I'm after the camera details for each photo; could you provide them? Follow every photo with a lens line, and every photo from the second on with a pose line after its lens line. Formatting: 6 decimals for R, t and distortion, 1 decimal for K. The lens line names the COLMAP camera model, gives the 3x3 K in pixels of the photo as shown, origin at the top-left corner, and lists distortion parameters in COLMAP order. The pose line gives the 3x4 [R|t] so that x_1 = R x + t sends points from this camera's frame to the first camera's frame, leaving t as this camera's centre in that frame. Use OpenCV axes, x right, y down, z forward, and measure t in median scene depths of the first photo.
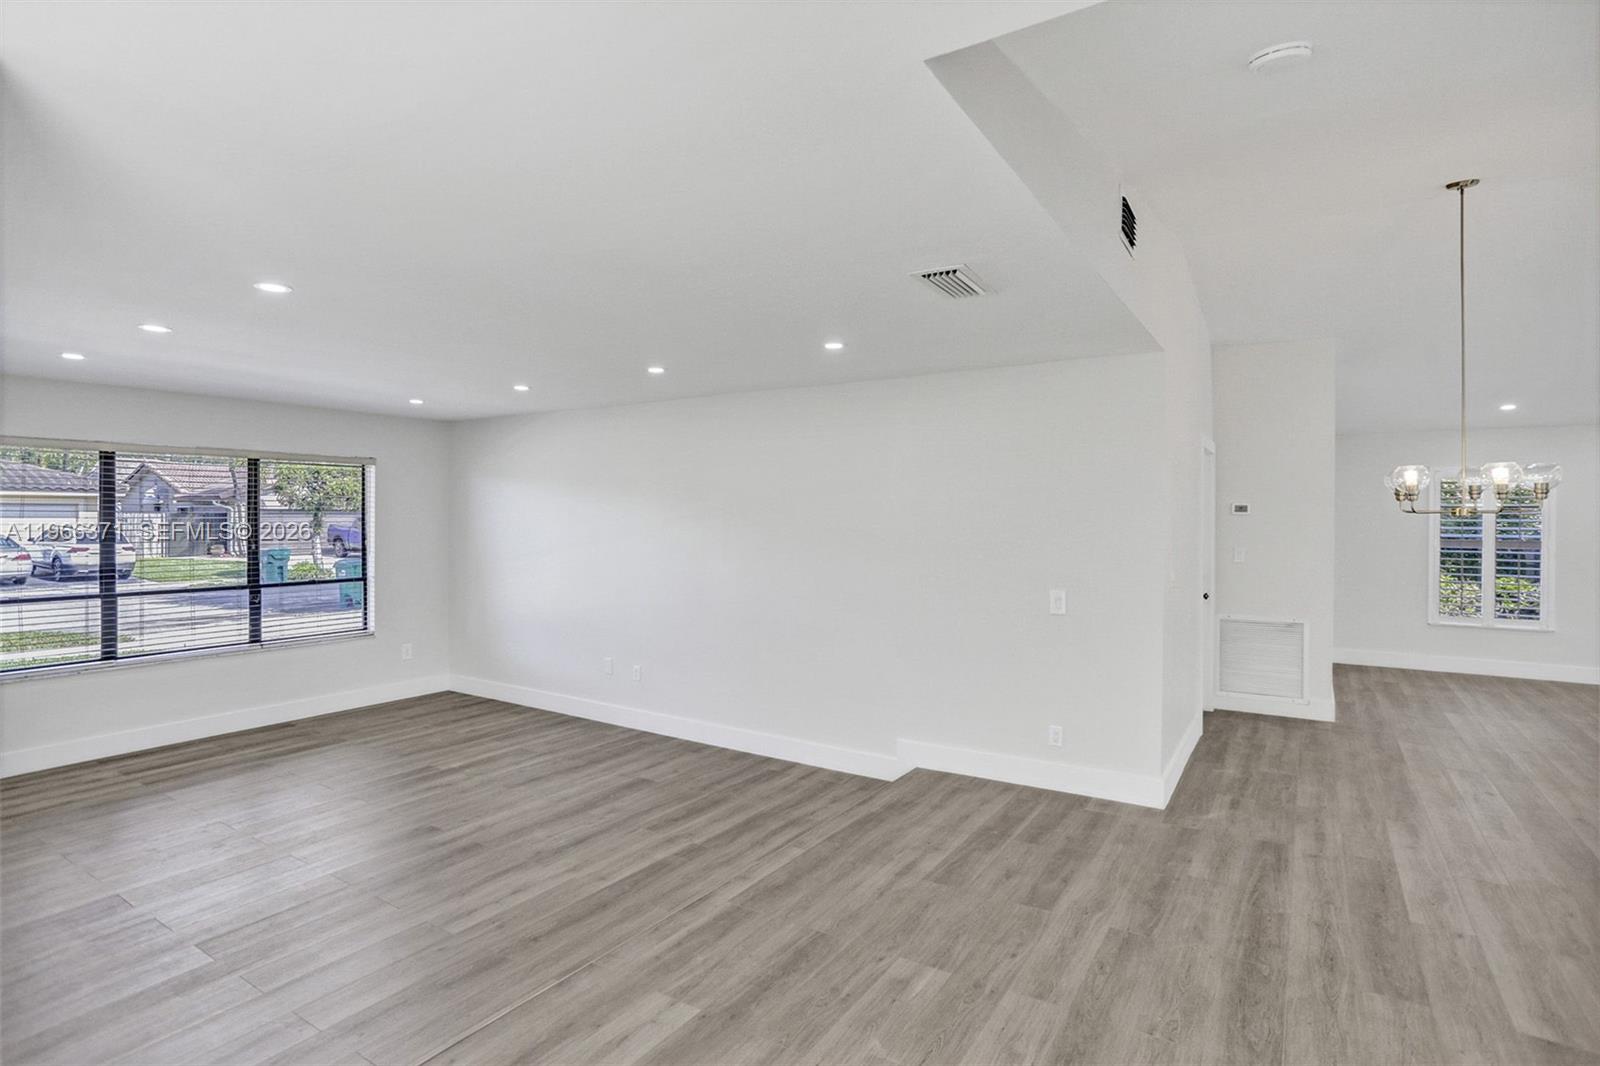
lens RADIAL K [[813.8, 0, 794.0], [0, 813.8, 515.0], [0, 0, 1]] dist [-0.055250, 0.031039]
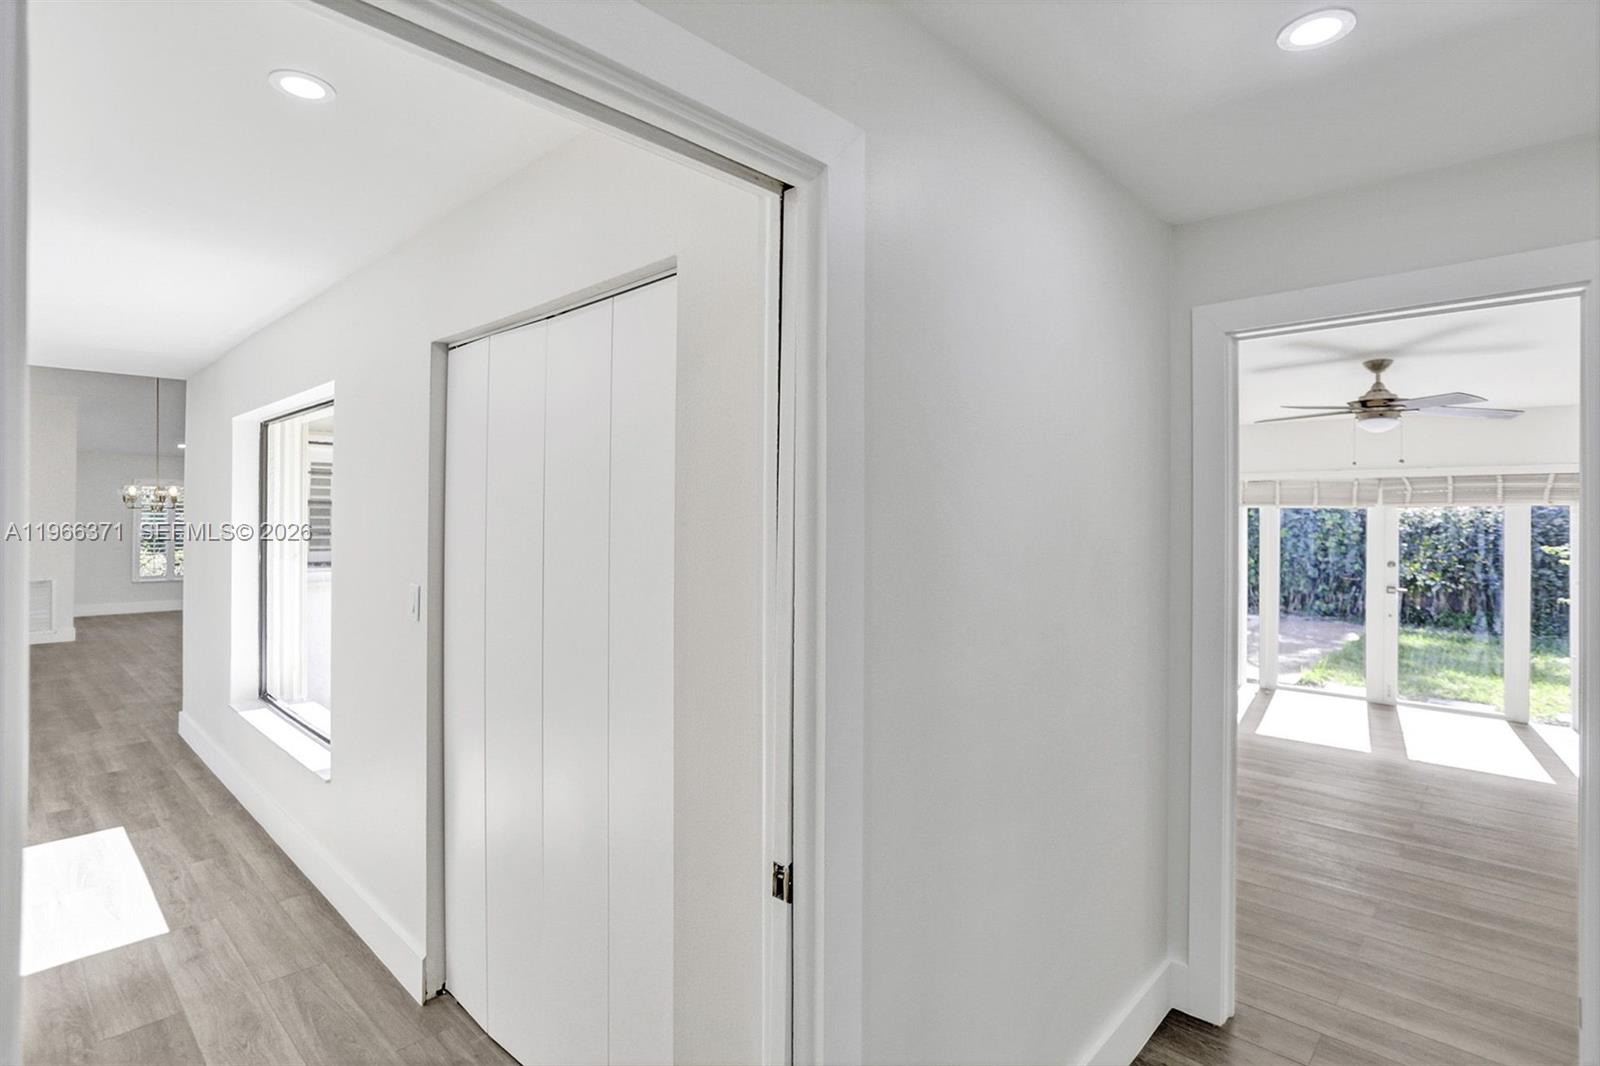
lens RADIAL K [[802.2, 0, 800.0], [0, 802.2, 533.0], [0, 0, 1]] dist [-0.056763, 0.030646]
pose [[0.178982, -0.012527, 0.983773, -0.907779], [-0.012900, 0.999803, 0.015078, 0.008866], [-0.983768, -0.015389, 0.178785, -1.063962]]
